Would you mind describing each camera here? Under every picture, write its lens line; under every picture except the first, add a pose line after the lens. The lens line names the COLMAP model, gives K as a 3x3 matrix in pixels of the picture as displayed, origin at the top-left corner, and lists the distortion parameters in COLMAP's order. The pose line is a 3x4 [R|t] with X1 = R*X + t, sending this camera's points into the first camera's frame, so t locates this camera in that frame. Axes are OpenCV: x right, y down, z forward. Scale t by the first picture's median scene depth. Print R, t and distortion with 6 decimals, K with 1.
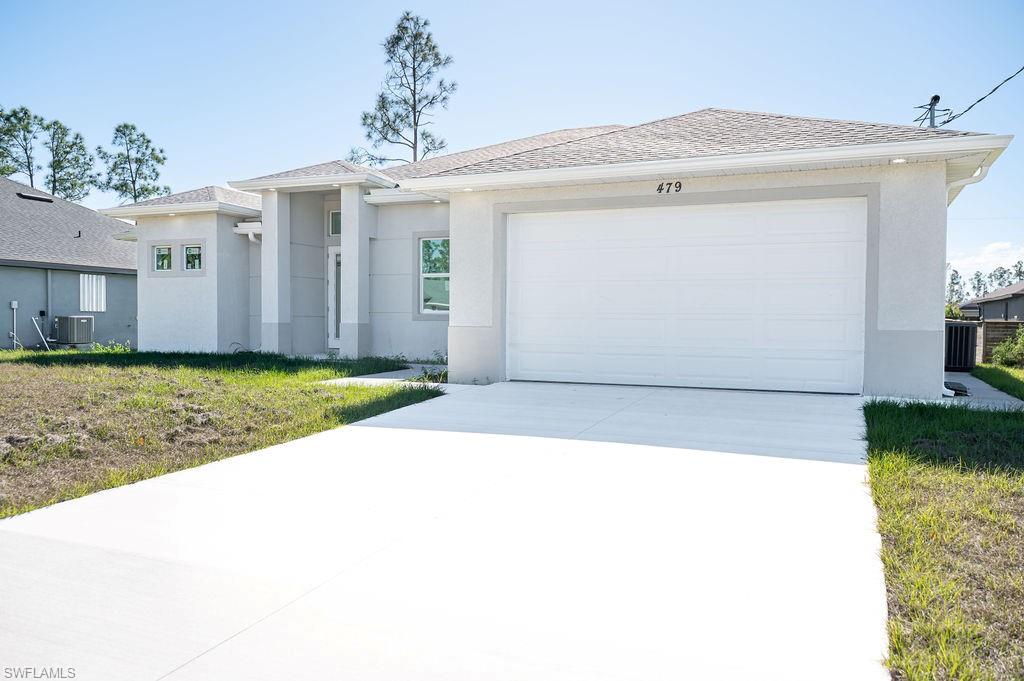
lens RADIAL K [[773.9, 0, 512.0], [0, 773.9, 340.5], [0, 0, 1]] dist [0.000242, 0.000321]
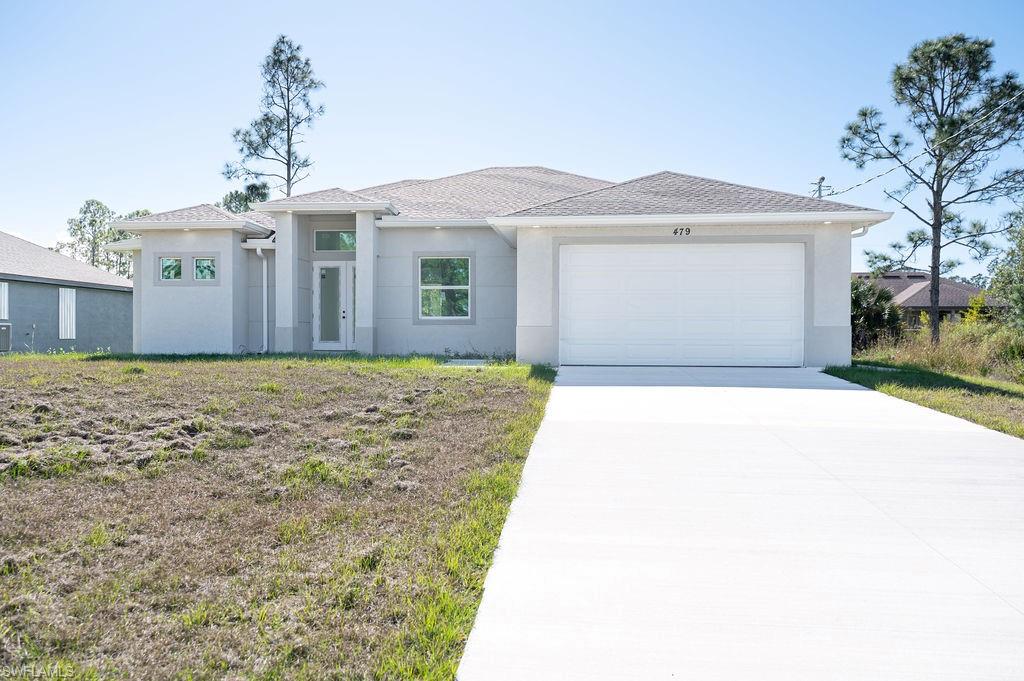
lens RADIAL K [[773.9, 0, 512.0], [0, 773.9, 340.5], [0, 0, 1]] dist [0.000242, 0.000321]
pose [[0.959442, -0.004745, 0.281865, -0.311938], [0.009860, 0.999811, -0.016732, 0.019572], [-0.281733, 0.018833, 0.959308, -0.195111]]
